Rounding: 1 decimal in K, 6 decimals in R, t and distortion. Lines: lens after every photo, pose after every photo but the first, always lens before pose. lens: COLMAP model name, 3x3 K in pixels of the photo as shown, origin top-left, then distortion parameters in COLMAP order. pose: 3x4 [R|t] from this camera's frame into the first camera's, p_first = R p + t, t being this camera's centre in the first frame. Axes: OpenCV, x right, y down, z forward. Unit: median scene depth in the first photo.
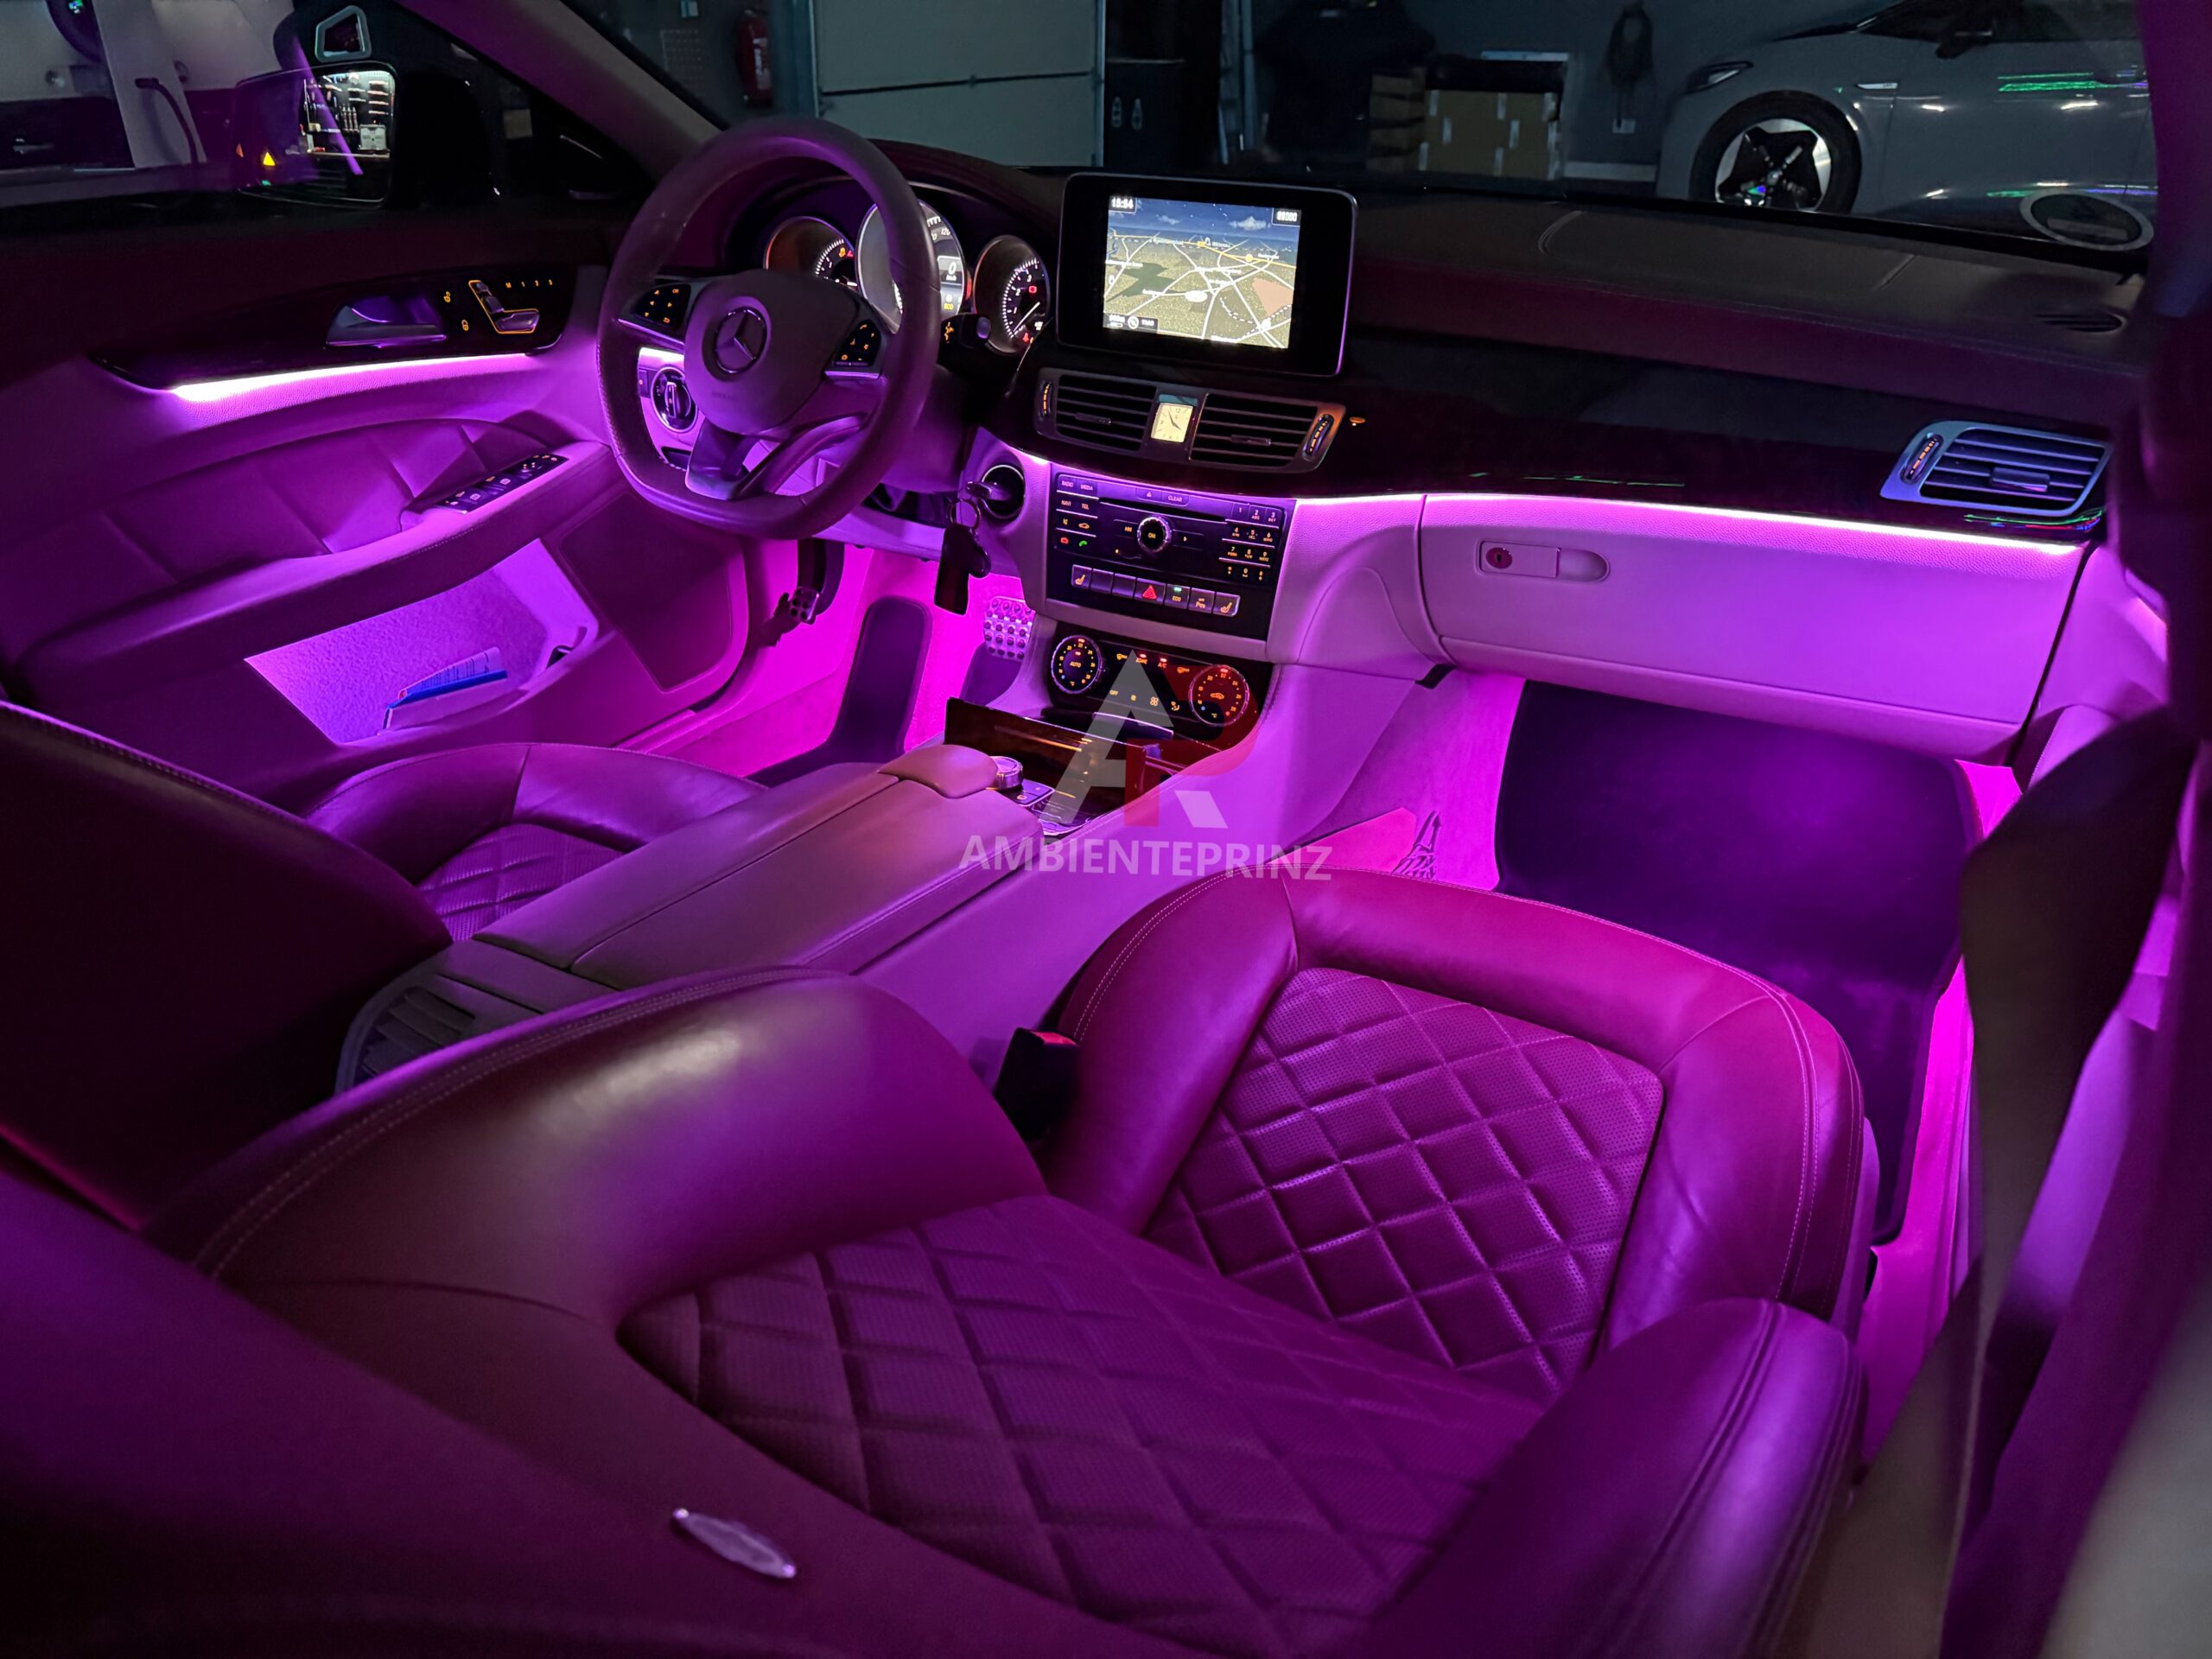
lens RADIAL K [[1548.6, 0, 1101.2], [0, 1548.6, 835.2], [0, 0, 1]] dist [0.089462, -0.117643]
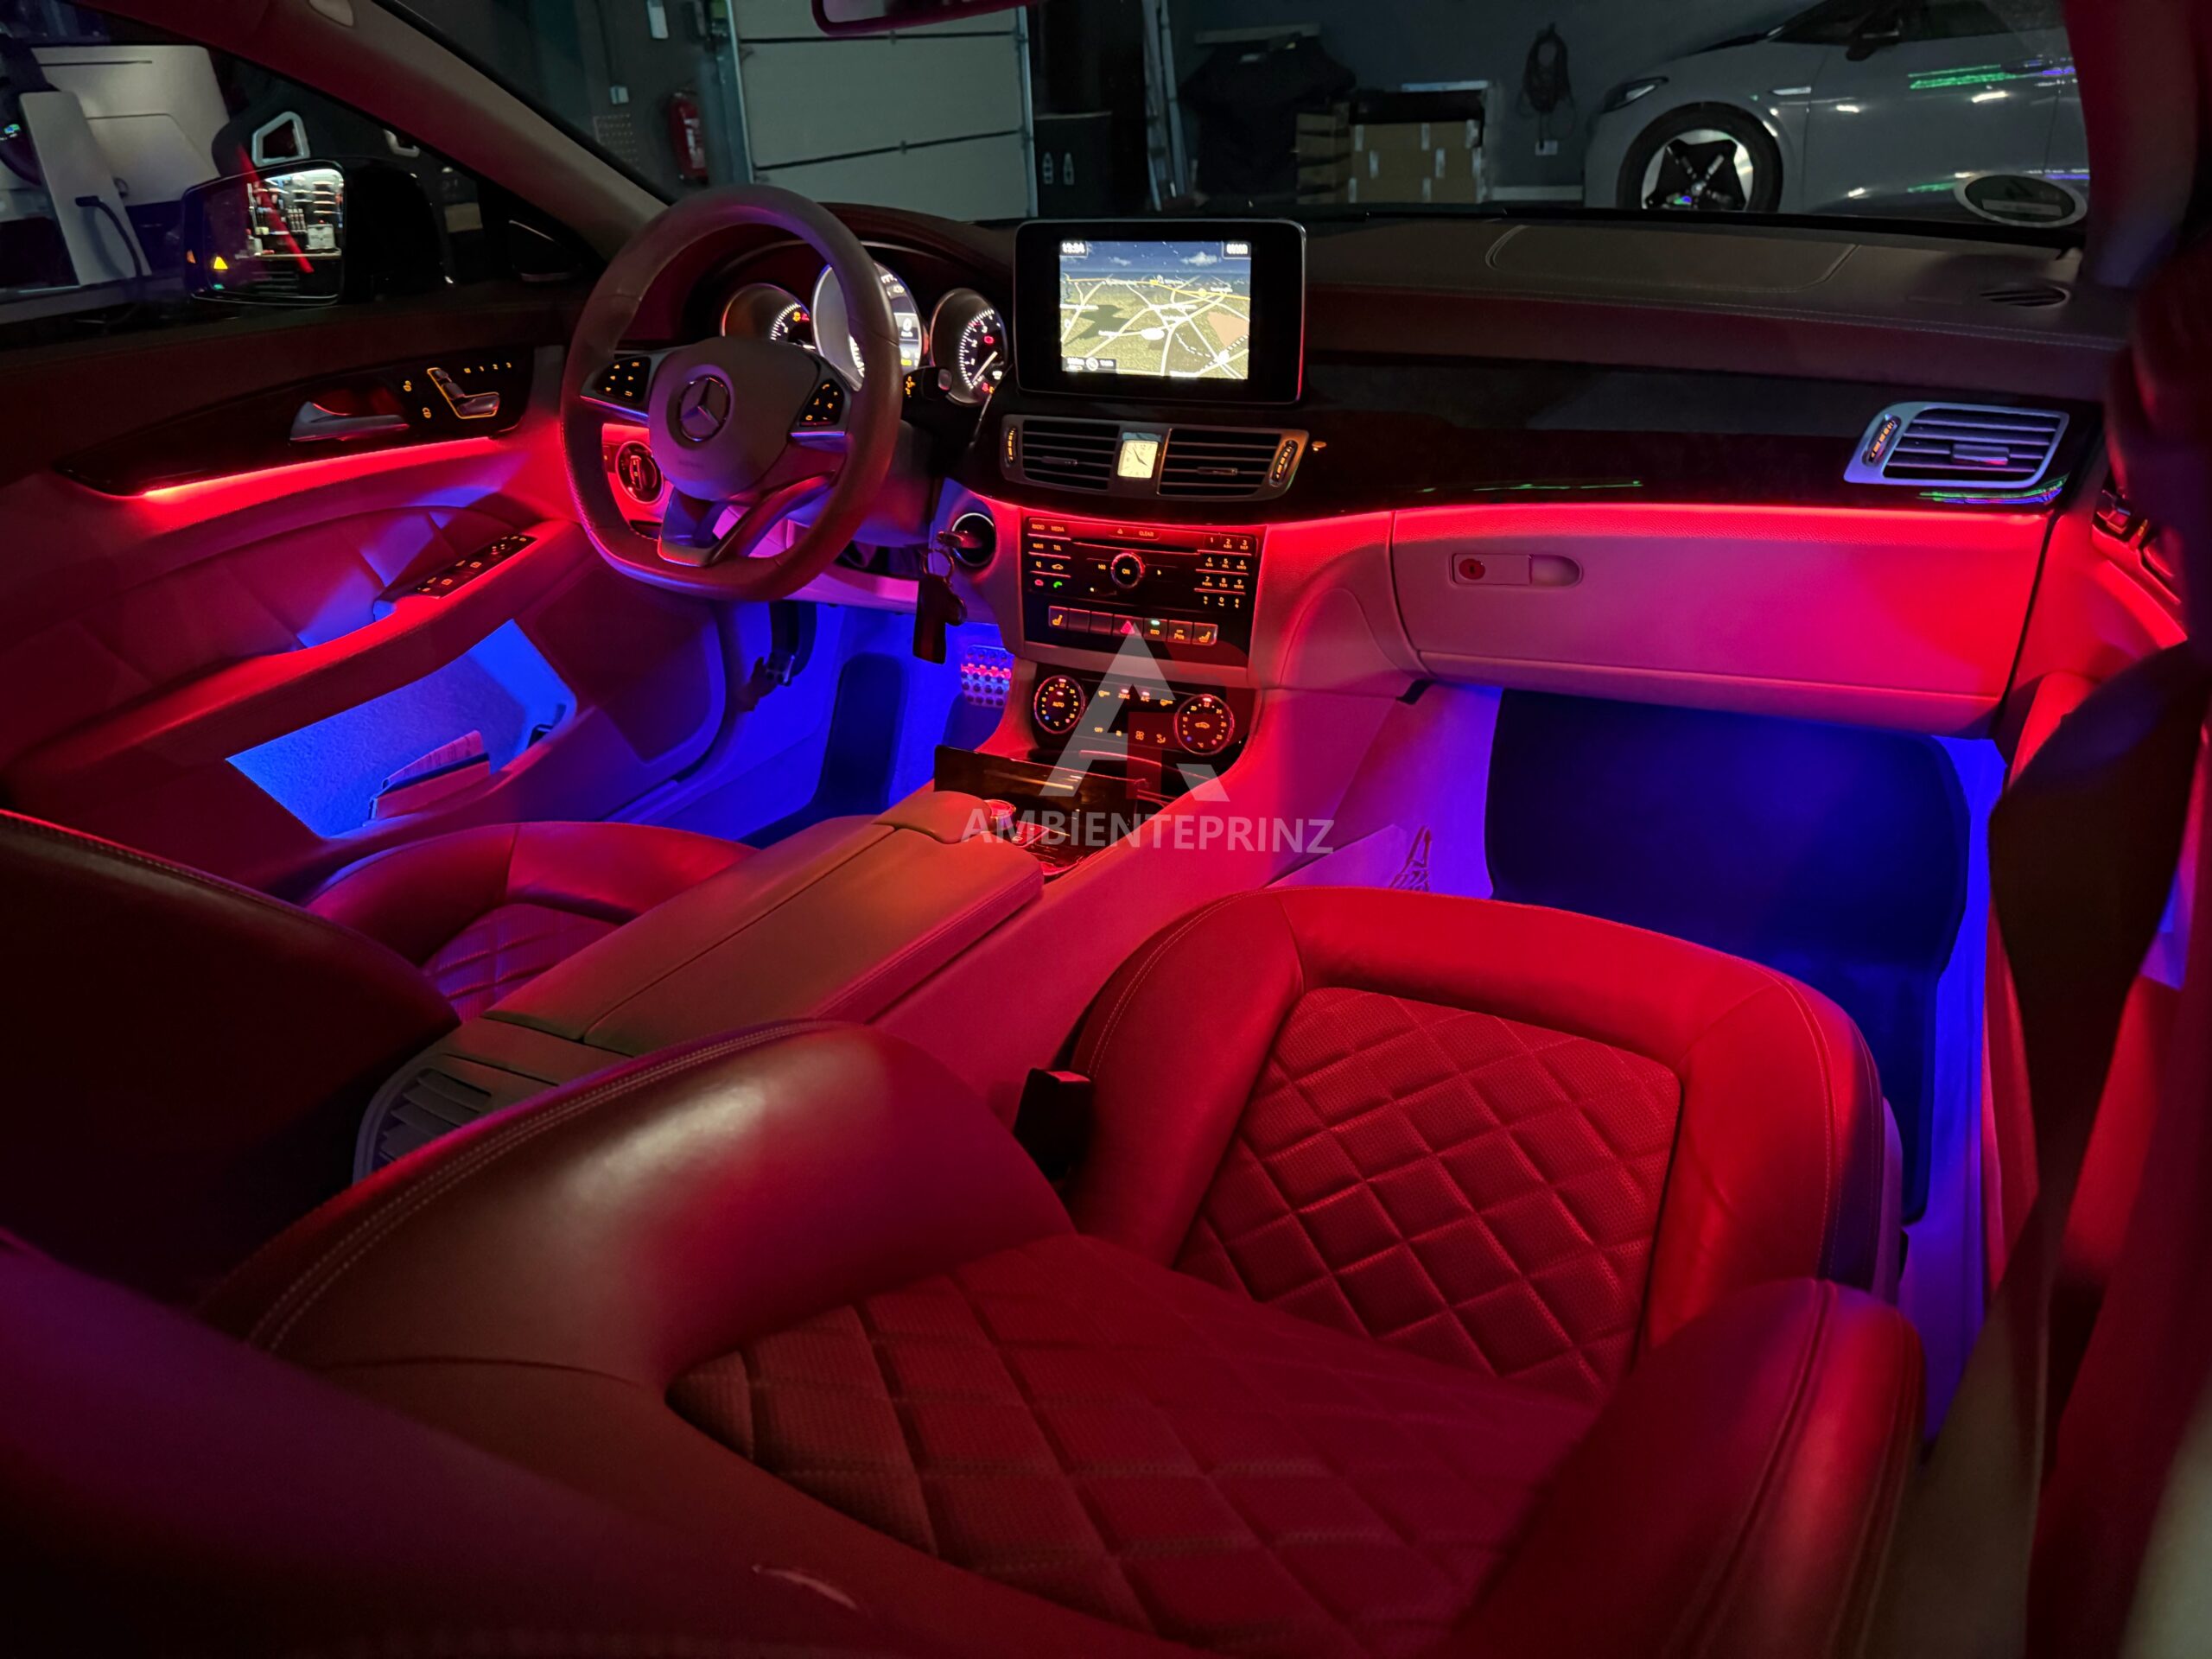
lens RADIAL K [[1549.1, 0, 1099.0], [0, 1549.1, 835.2], [0, 0, 1]] dist [0.091648, -0.125402]
pose [[0.997319, -0.072050, 0.012772, -0.009888], [0.072393, 0.996959, -0.028859, 0.005213], [-0.010654, 0.029706, 0.999502, -0.000548]]
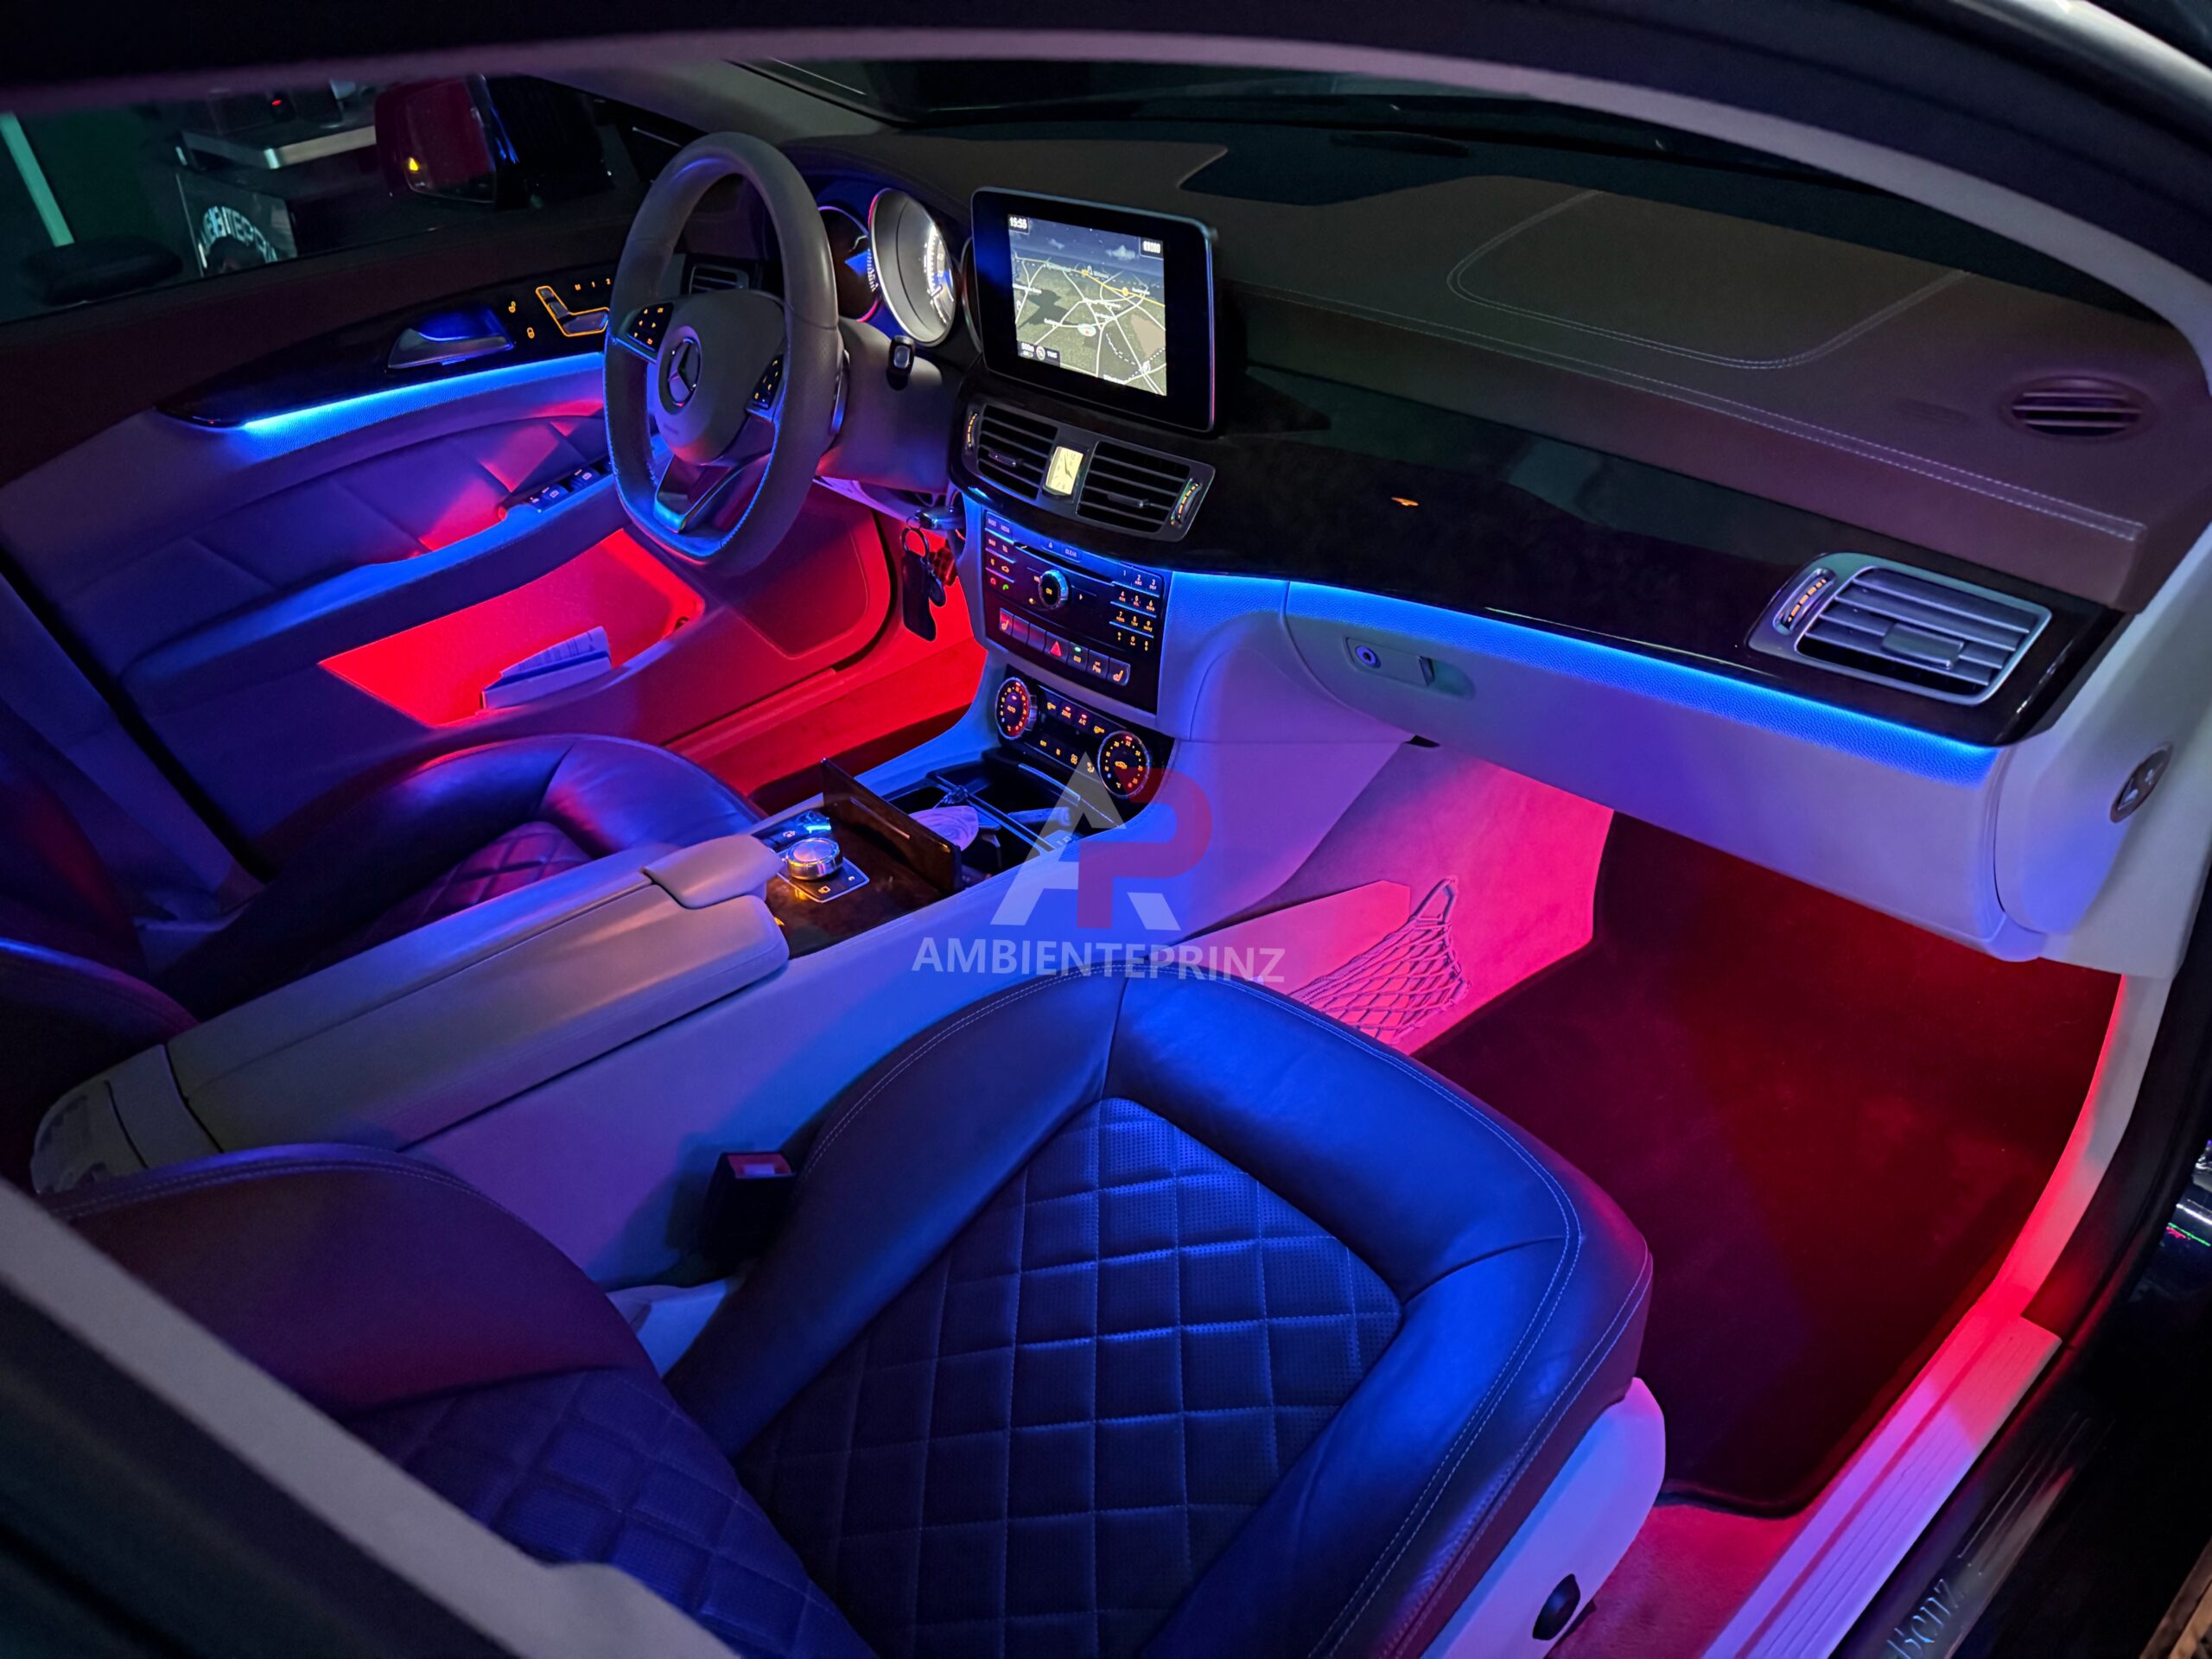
lens RADIAL K [[1549.1, 0, 1099.0], [0, 1549.1, 835.2], [0, 0, 1]] dist [0.091648, -0.125402]
pose [[0.935384, 0.093649, -0.341010, 0.383356], [-0.050124, 0.989673, 0.134297, -0.172991], [0.350065, -0.108526, 0.930418, 0.137310]]
